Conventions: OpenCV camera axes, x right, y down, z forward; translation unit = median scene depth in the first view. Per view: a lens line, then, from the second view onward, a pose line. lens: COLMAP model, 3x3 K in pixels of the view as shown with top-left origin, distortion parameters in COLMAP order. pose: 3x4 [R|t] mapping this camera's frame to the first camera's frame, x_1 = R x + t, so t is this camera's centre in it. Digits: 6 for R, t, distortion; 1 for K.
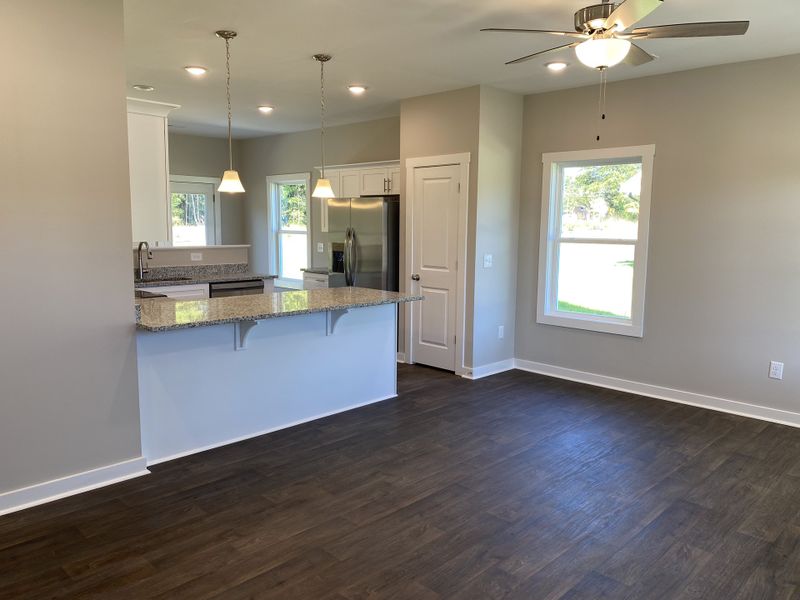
lens RADIAL K [[614.0, 0, 410.7], [0, 614.0, 309.0], [0, 0, 1]] dist [0.044050, -0.039884]
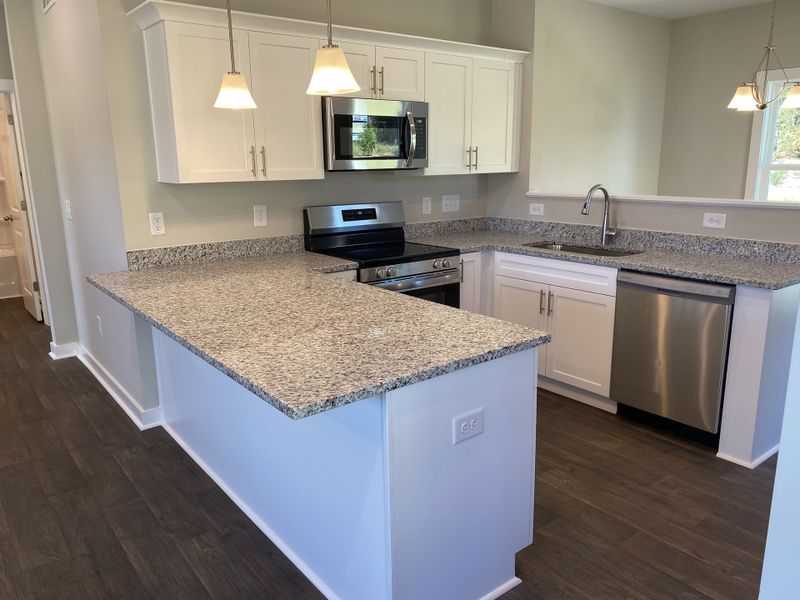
lens RADIAL K [[614.0, 0, 399.5], [0, 614.0, 299.9], [0, 0, 1]] dist [0.044050, -0.039884]
pose [[-0.147600, 0.214195, -0.965575, 0.359583], [-0.126550, 0.964153, 0.233224, -0.181443], [0.980918, 0.156617, -0.115202, 1.358183]]
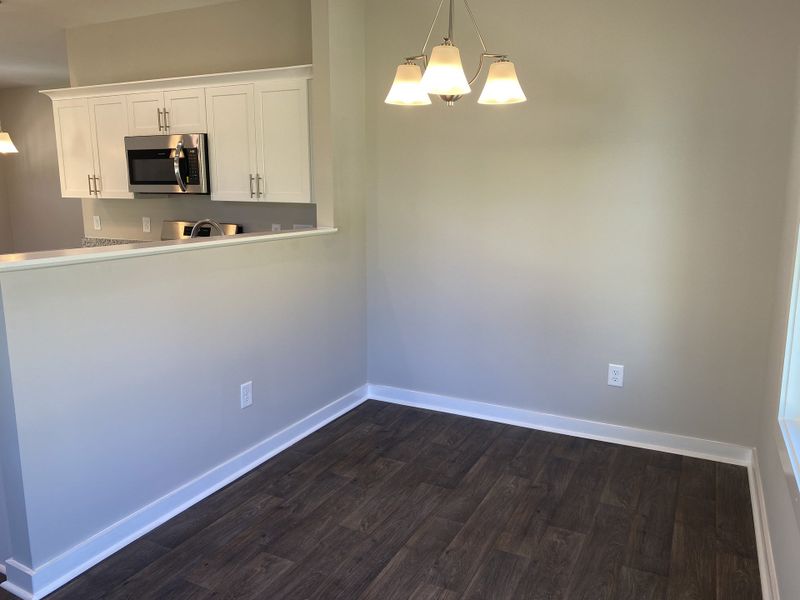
lens RADIAL K [[619.1, 0, 401.8], [0, 619.1, 303.2], [0, 0, 1]] dist [0.003671, 0.001349]
pose [[-0.953380, 0.042079, -0.298825, -0.647379], [-0.055924, 0.948442, 0.311977, -0.335028], [0.296546, 0.314144, -0.901872, 2.384595]]
